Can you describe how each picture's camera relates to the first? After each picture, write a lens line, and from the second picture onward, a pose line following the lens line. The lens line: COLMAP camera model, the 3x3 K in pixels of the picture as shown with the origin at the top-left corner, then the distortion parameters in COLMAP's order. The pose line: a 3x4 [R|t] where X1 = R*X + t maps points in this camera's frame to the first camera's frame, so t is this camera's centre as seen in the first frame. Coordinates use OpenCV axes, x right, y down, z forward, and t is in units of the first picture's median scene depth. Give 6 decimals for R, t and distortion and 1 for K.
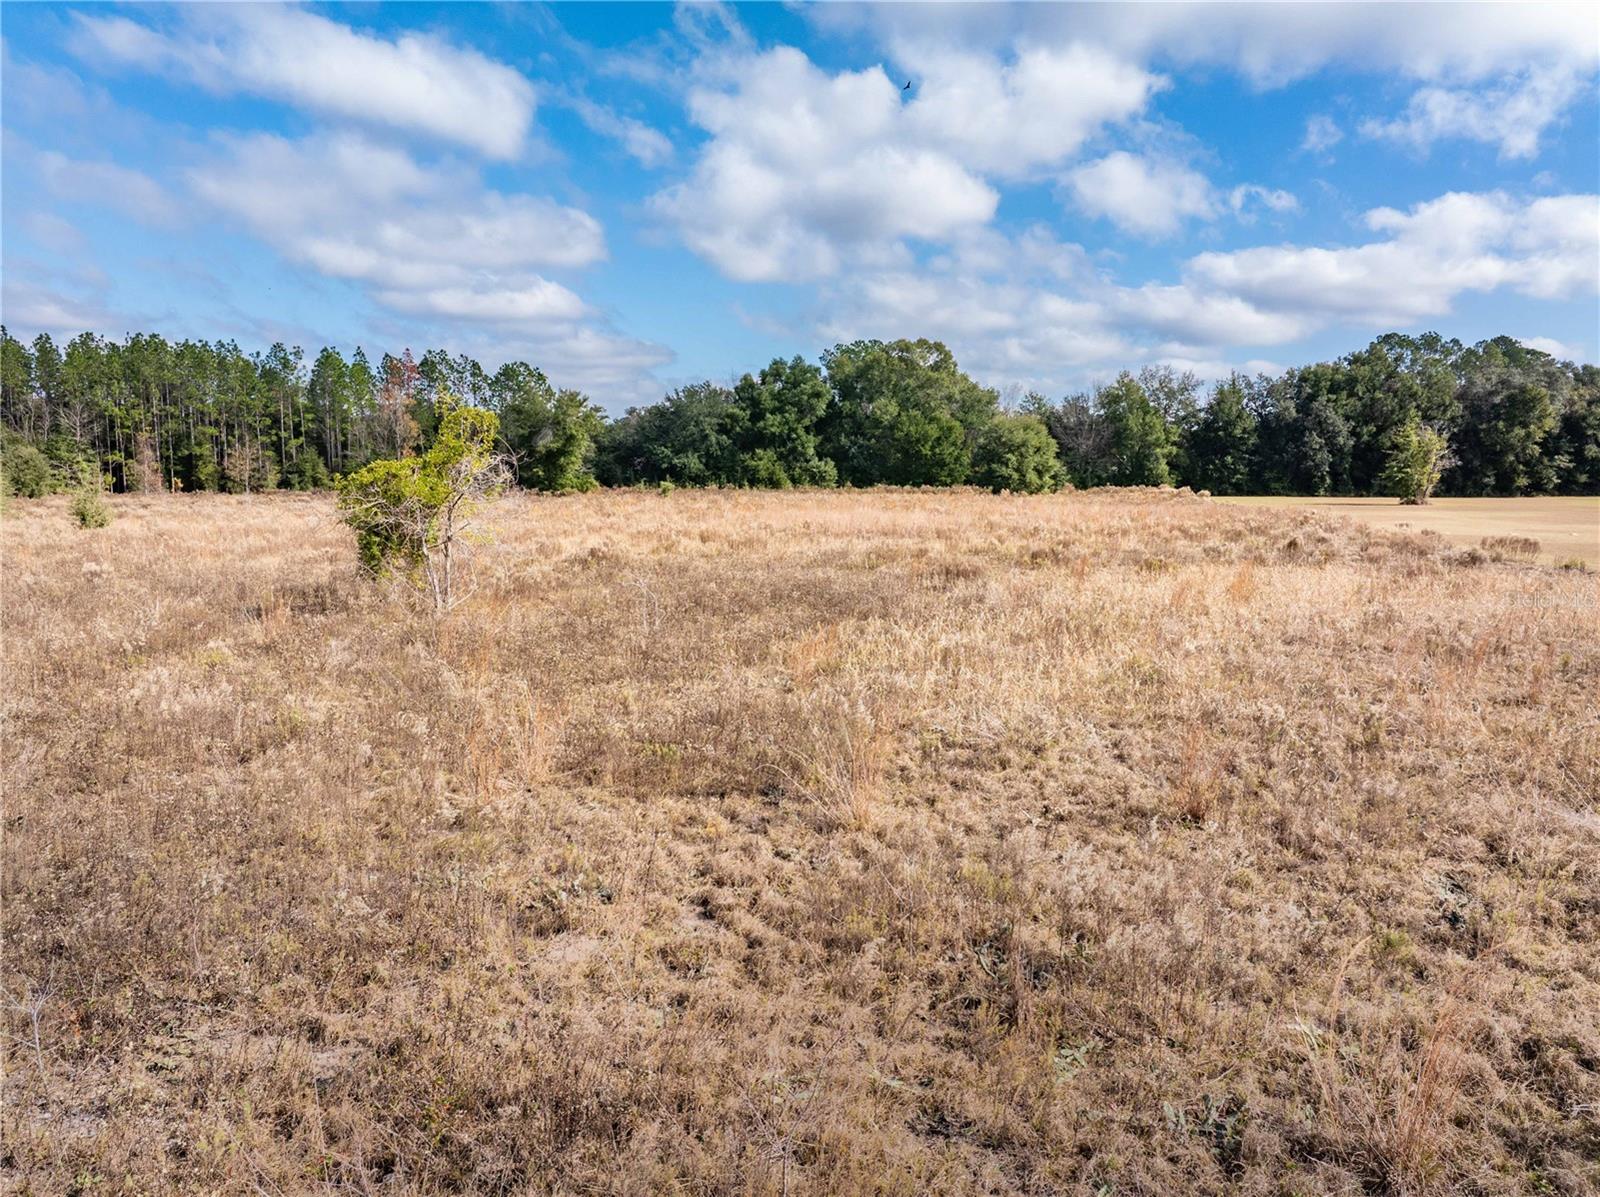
lens RADIAL K [[1155.3, 0, 800.0], [0, 1155.3, 598.5], [0, 0, 1]] dist [-0.039560, 0.010328]
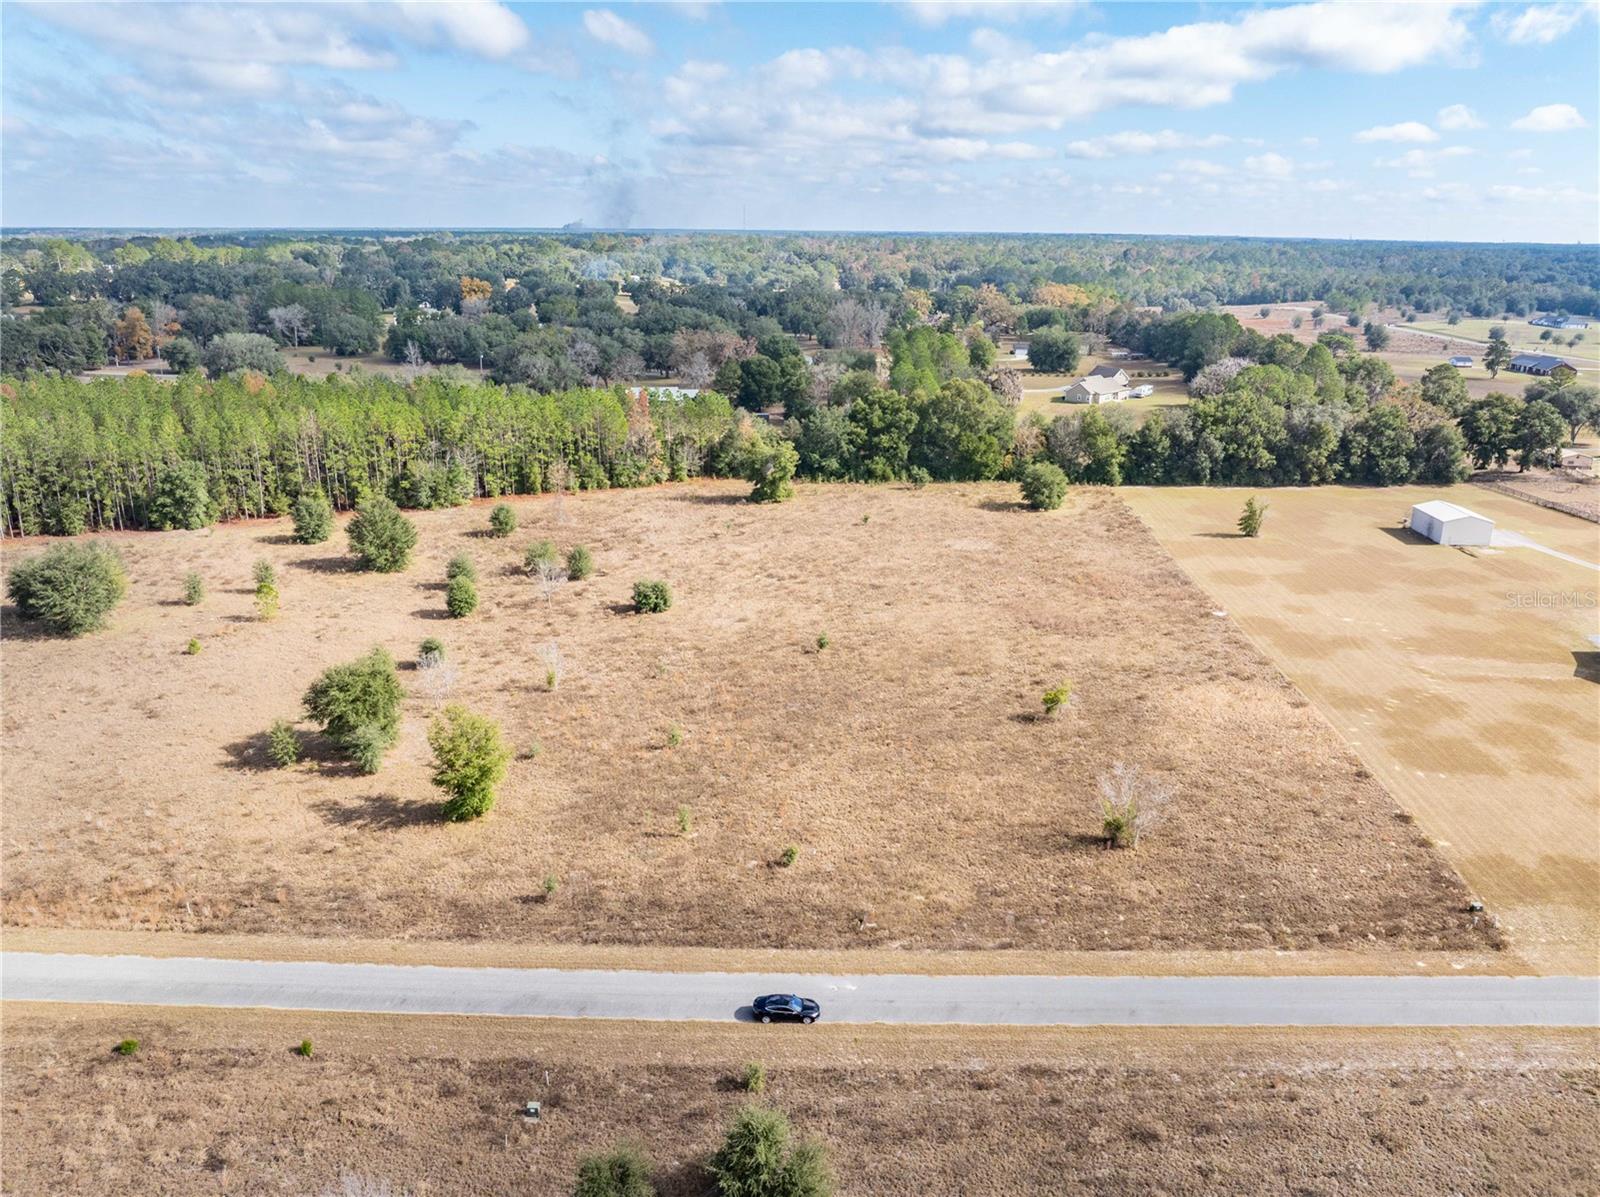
lens RADIAL K [[1130.5, 0, 800.0], [0, 1130.5, 598.5], [0, 0, 1]] dist [-0.041351, 0.007257]
pose [[0.993157, -0.032875, 0.112062, -0.335537], [0.009646, 0.979374, 0.201825, -0.262790], [-0.116386, -0.199363, 0.972990, -0.594307]]
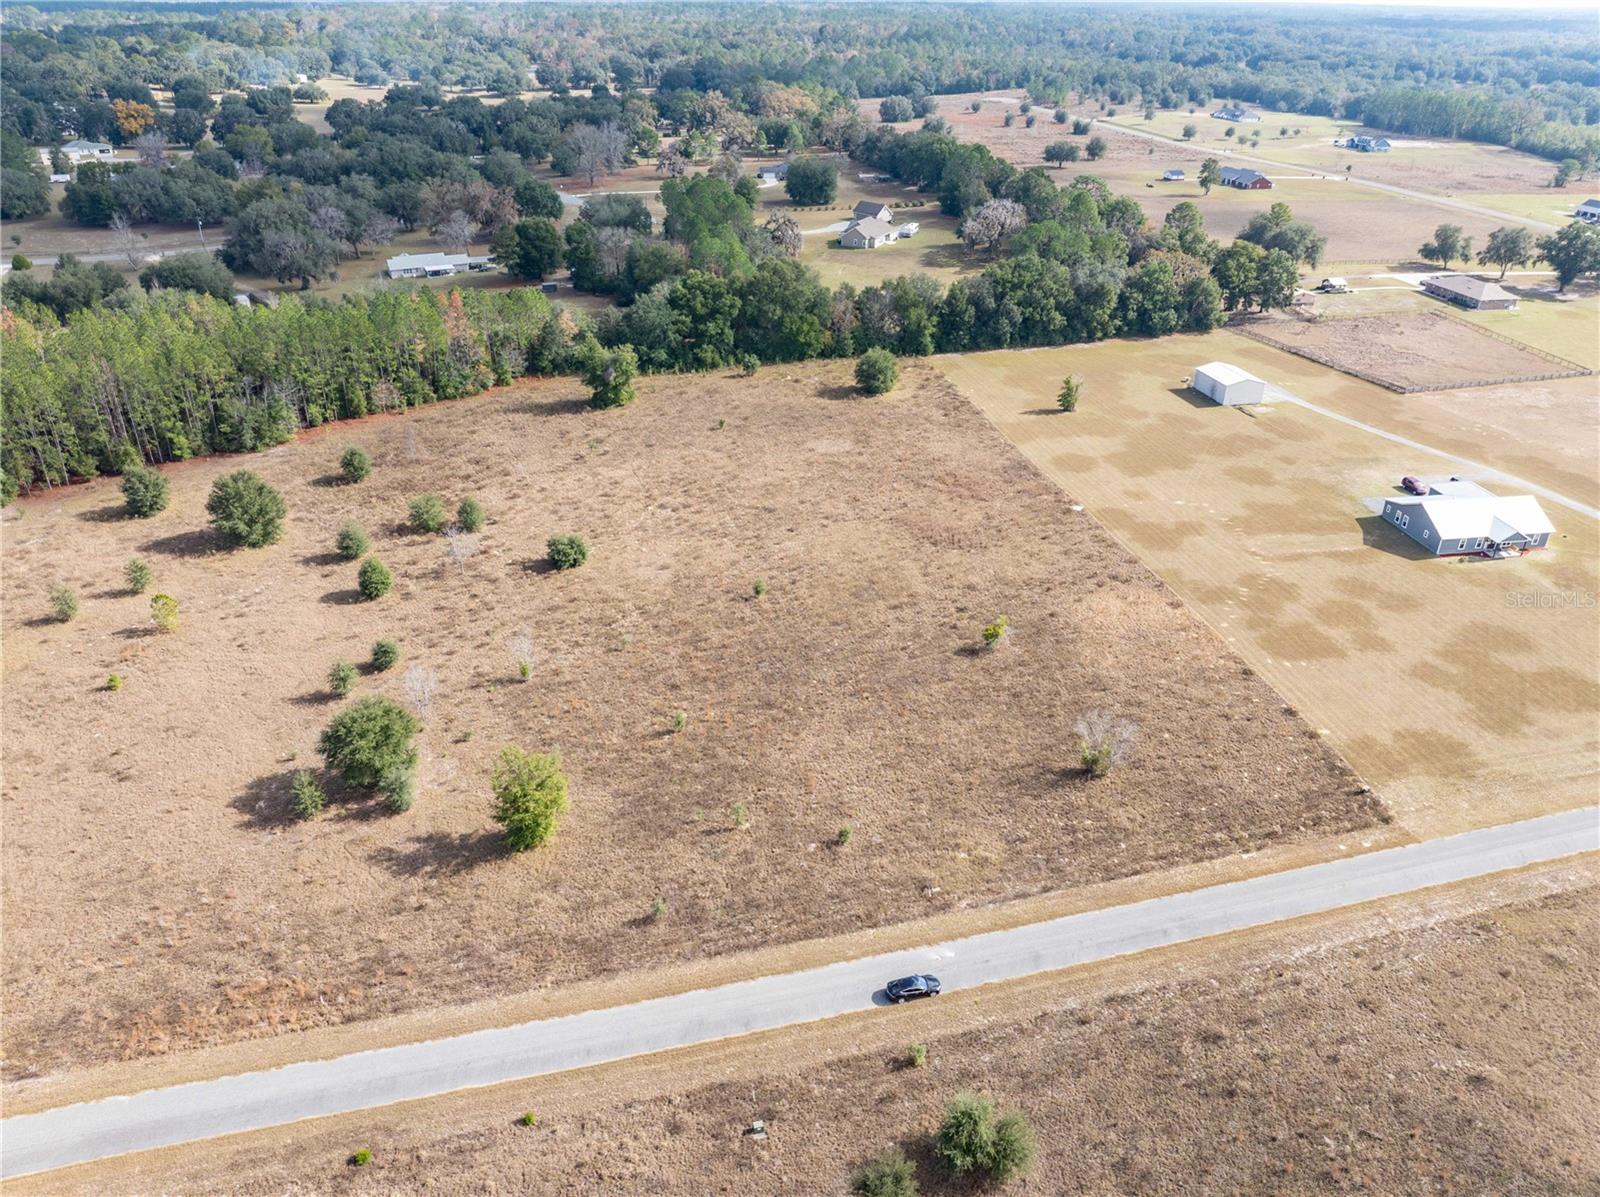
lens RADIAL K [[1130.5, 0, 800.0], [0, 1130.5, 598.5], [0, 0, 1]] dist [-0.041351, 0.007257]
pose [[0.924072, -0.179198, 0.337607, -0.527971], [0.036844, 0.920933, 0.387974, -0.424623], [-0.380438, -0.346078, 0.857611, -0.565570]]
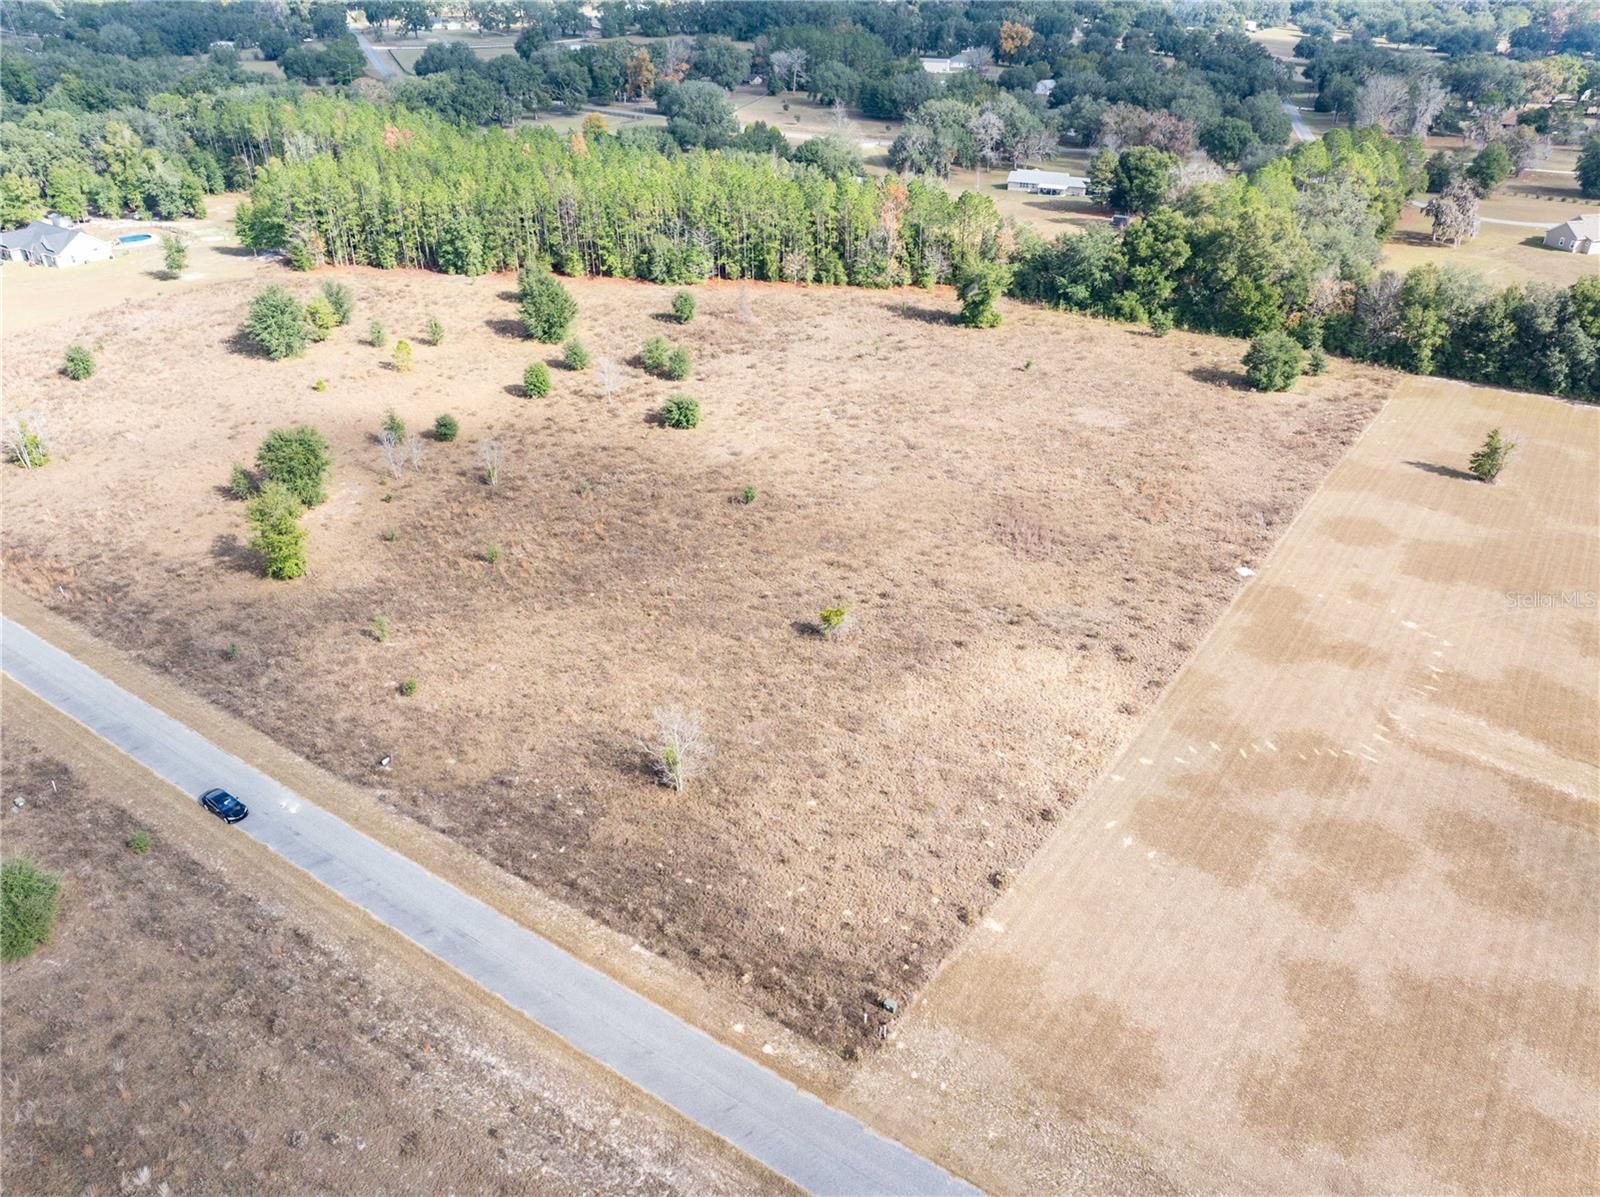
lens RADIAL K [[1130.5, 0, 800.0], [0, 1130.5, 598.5], [0, 0, 1]] dist [-0.041351, 0.007257]
pose [[0.898878, 0.219739, -0.379122, 0.212957], [-0.048044, 0.909386, 0.413170, -0.343112], [0.435557, -0.353175, 0.827984, -0.448269]]
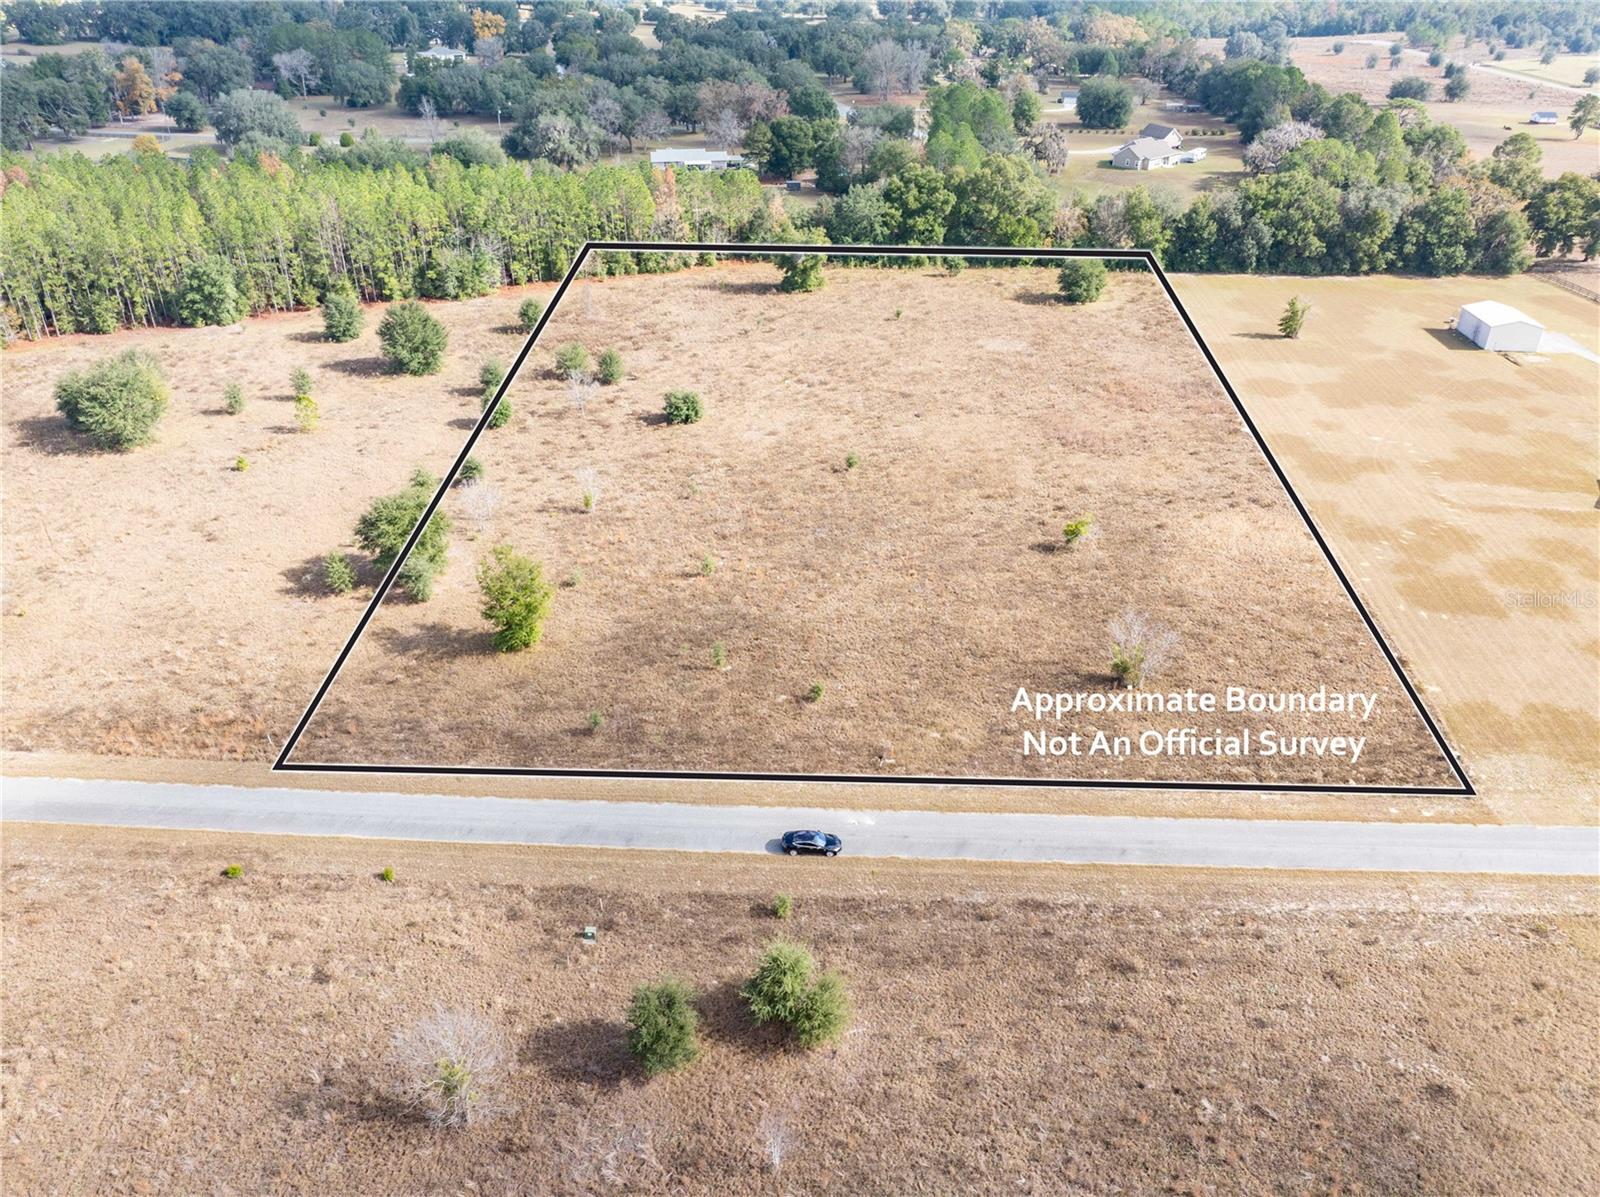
lens RADIAL K [[1130.5, 0, 800.0], [0, 1130.5, 598.5], [0, 0, 1]] dist [-0.041351, 0.007257]
pose [[0.996030, -0.045532, 0.076497, -0.334538], [0.009828, 0.910292, 0.413851, -0.330810], [-0.088478, -0.411456, 0.907125, -0.602003]]
